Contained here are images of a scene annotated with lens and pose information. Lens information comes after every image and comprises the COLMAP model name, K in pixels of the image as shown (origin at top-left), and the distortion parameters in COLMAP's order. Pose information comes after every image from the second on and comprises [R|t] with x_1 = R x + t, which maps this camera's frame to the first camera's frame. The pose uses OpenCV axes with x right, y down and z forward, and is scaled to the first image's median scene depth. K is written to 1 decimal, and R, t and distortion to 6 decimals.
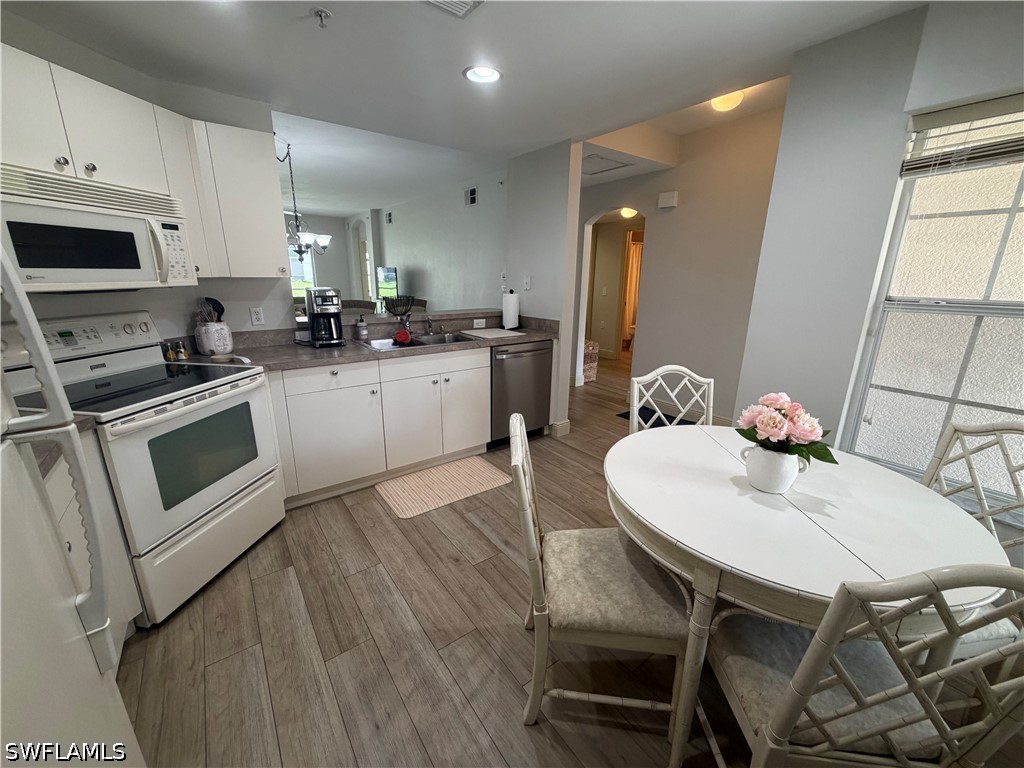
lens RADIAL K [[406.7, 0, 510.4], [0, 406.7, 385.0], [0, 0, 1]] dist [-0.000938, -0.000055]
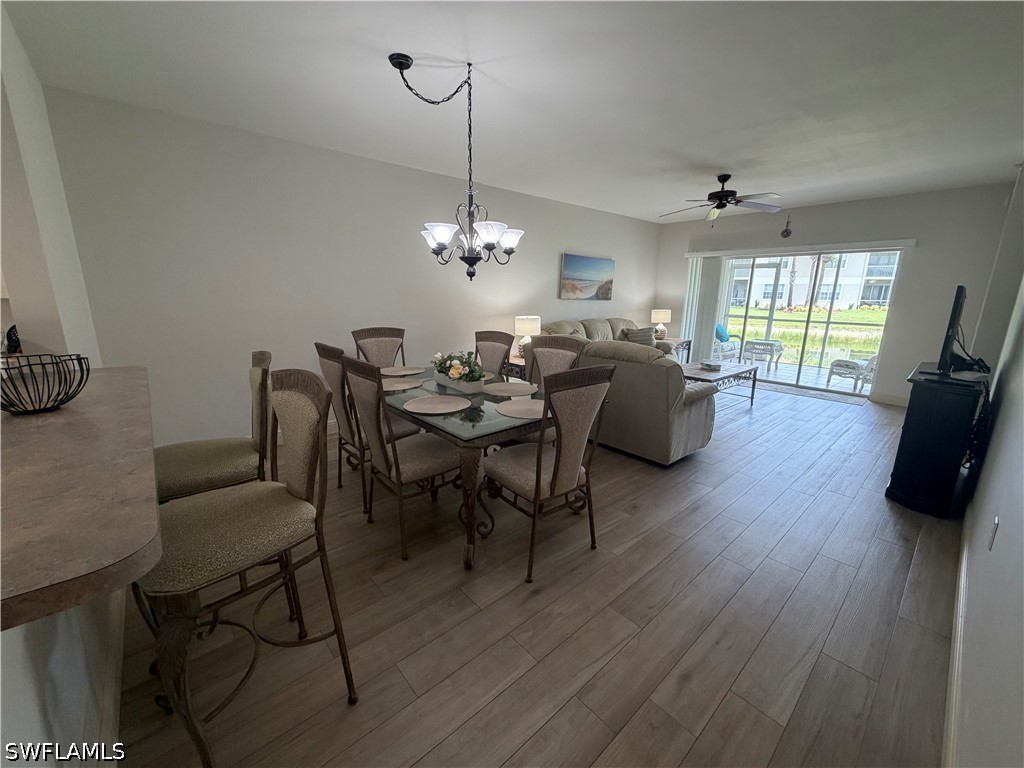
lens RADIAL K [[406.7, 0, 511.1], [0, 406.7, 385.5], [0, 0, 1]] dist [-0.000938, -0.000055]
pose [[0.082586, 0.214495, -0.973227, 0.149730], [-0.273732, 0.943885, 0.184800, -0.578506], [0.958254, 0.251142, 0.136666, 2.088493]]
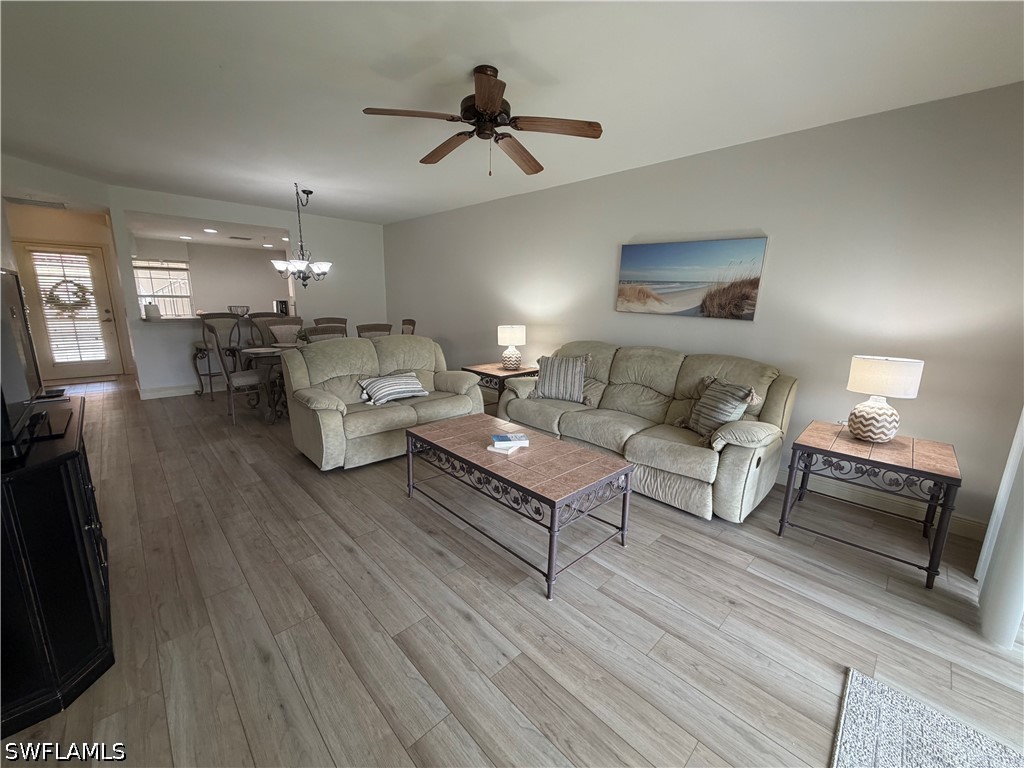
lens RADIAL K [[406.7, 0, 510.6], [0, 406.7, 380.2], [0, 0, 1]] dist [-0.000938, -0.000055]
pose [[-0.990979, -0.008238, -0.133766, -1.893818], [-0.067750, 0.891974, 0.446981, -1.247717], [0.115633, 0.452011, -0.884486, 4.422244]]
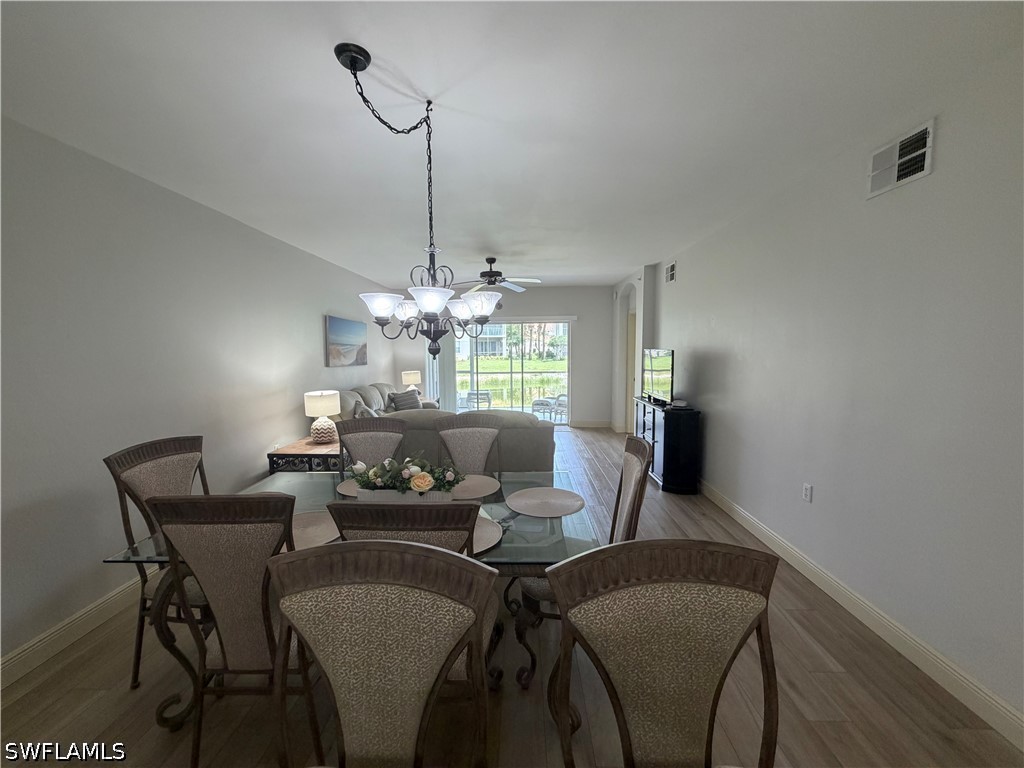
lens RADIAL K [[406.7, 0, 509.9], [0, 406.7, 385.9], [0, 0, 1]] dist [-0.000938, -0.000055]
pose [[0.784553, 0.036507, -0.618986, -0.368248], [-0.142907, 0.982037, -0.123213, -0.470289], [0.603368, 0.185125, 0.775677, 1.474159]]
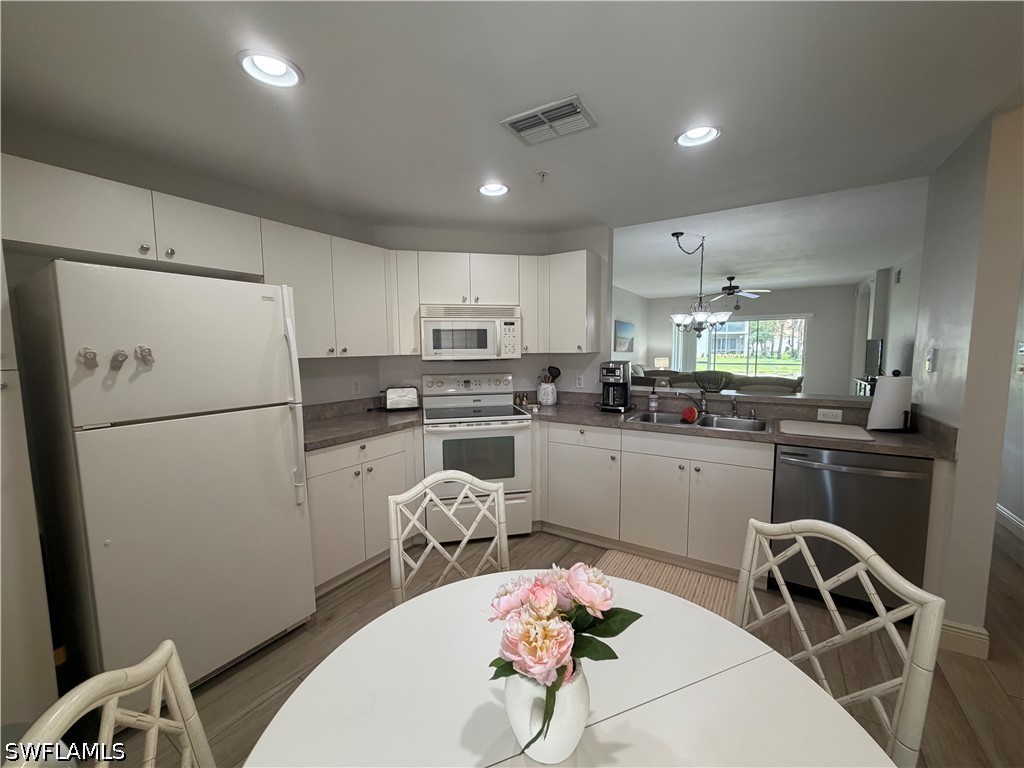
lens RADIAL K [[406.7, 0, 510.0], [0, 406.7, 385.6], [0, 0, 1]] dist [-0.000938, -0.000055]
pose [[0.353976, 0.070510, -0.932593, 0.643453], [-0.234649, 0.971955, -0.015577, -0.102007], [0.905340, 0.224346, 0.360594, 0.399219]]
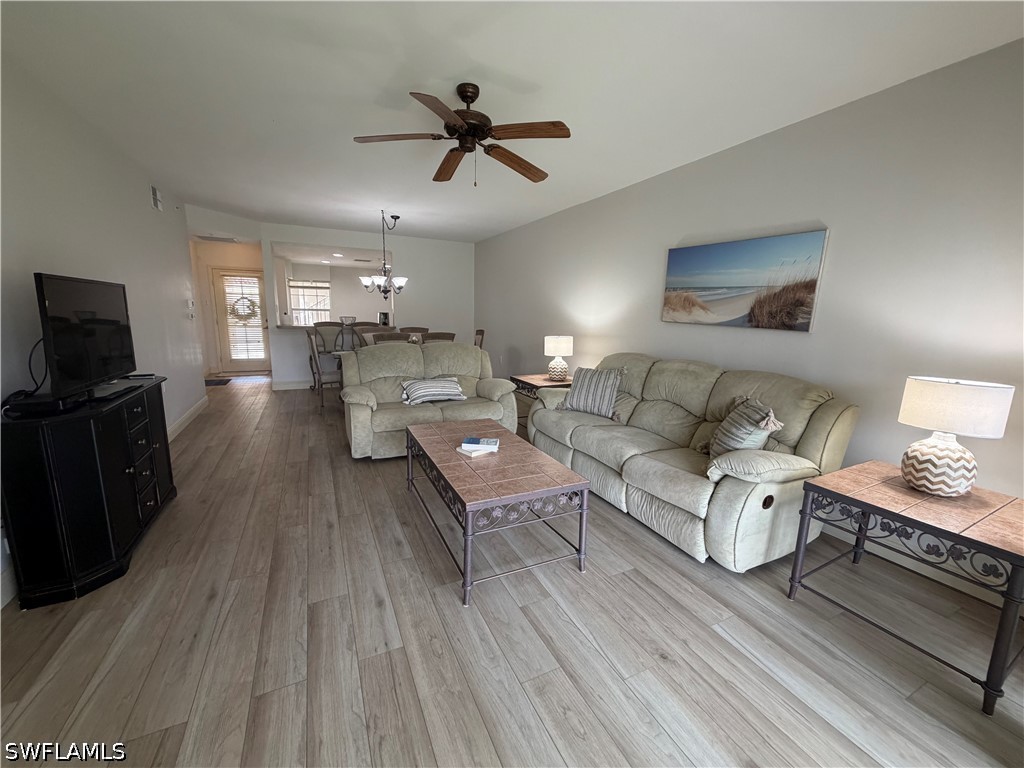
lens RADIAL K [[406.7, 0, 511.6], [0, 406.7, 380.5], [0, 0, 1]] dist [-0.000938, -0.000055]
pose [[-0.982300, -0.064868, 0.175725, -2.328208], [0.015545, 0.906656, 0.421583, -1.230564], [-0.186670, 0.416853, -0.889600, 4.417642]]
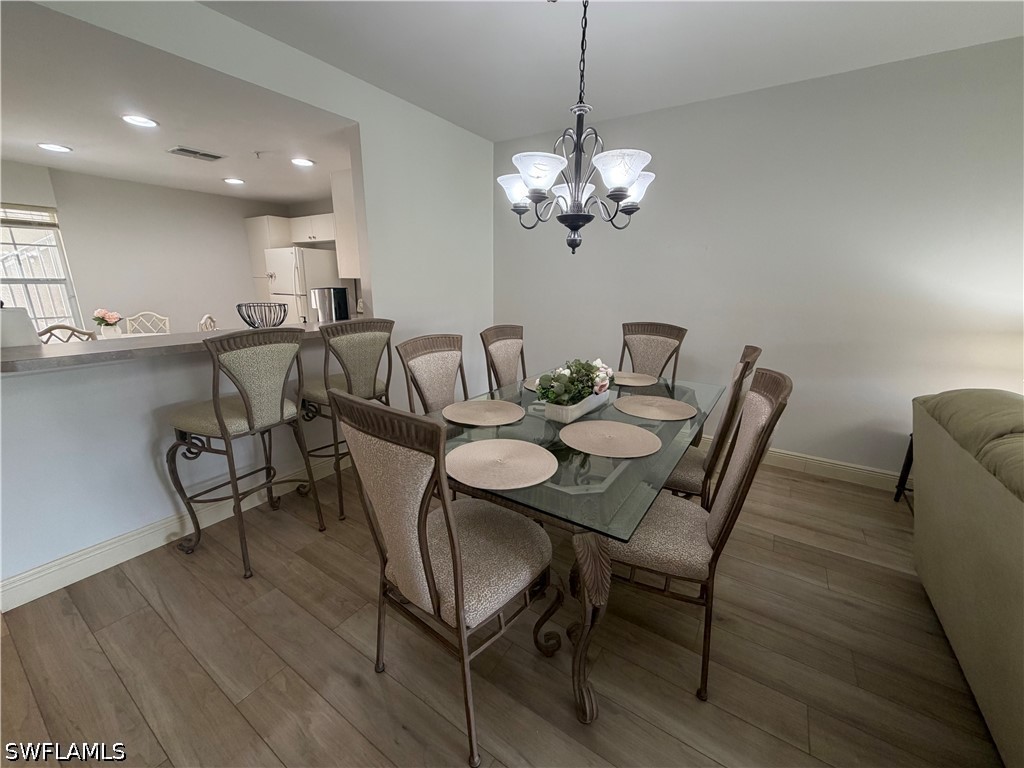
lens RADIAL K [[406.7, 0, 512.0], [0, 406.7, 386.3], [0, 0, 1]] dist [-0.000938, -0.000055]
pose [[-0.940231, 0.064203, -0.334431, -0.681801], [-0.112729, 0.868016, 0.483570, -0.755755], [0.321338, 0.492368, -0.808898, 2.763792]]
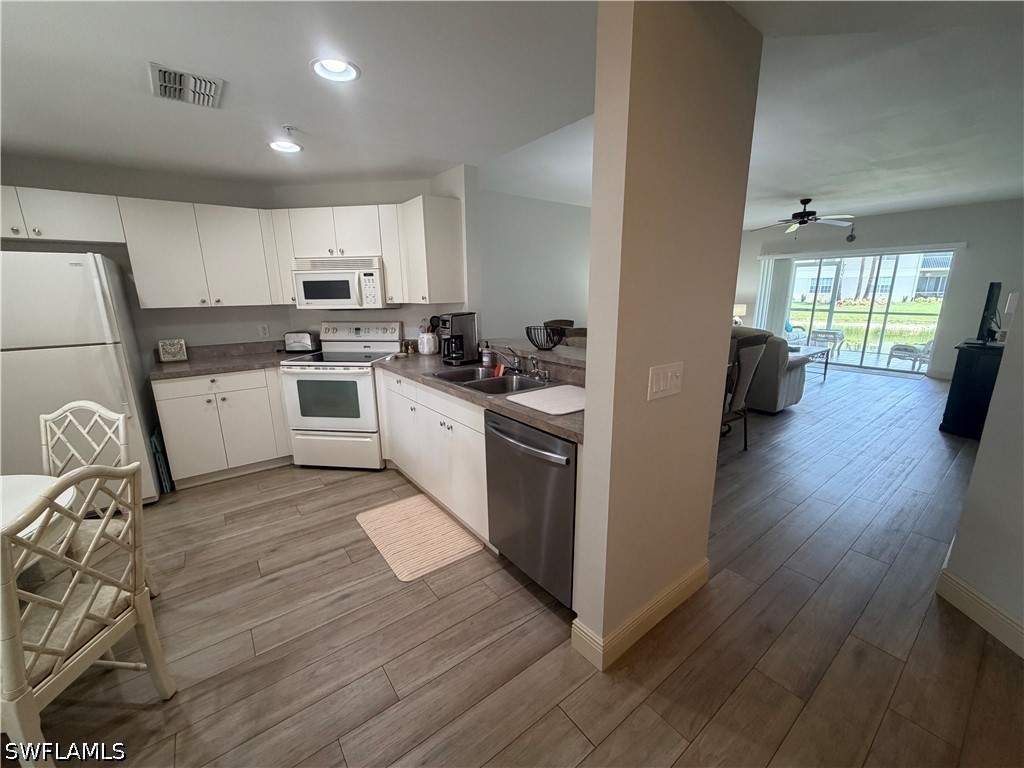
lens RADIAL K [[406.7, 0, 510.3], [0, 406.7, 385.9], [0, 0, 1]] dist [-0.000938, -0.000055]
pose [[0.011705, 0.214531, -0.976647, 0.853527], [-0.253937, 0.945331, 0.204608, -0.392256], [0.967150, 0.245612, 0.065543, 1.388465]]
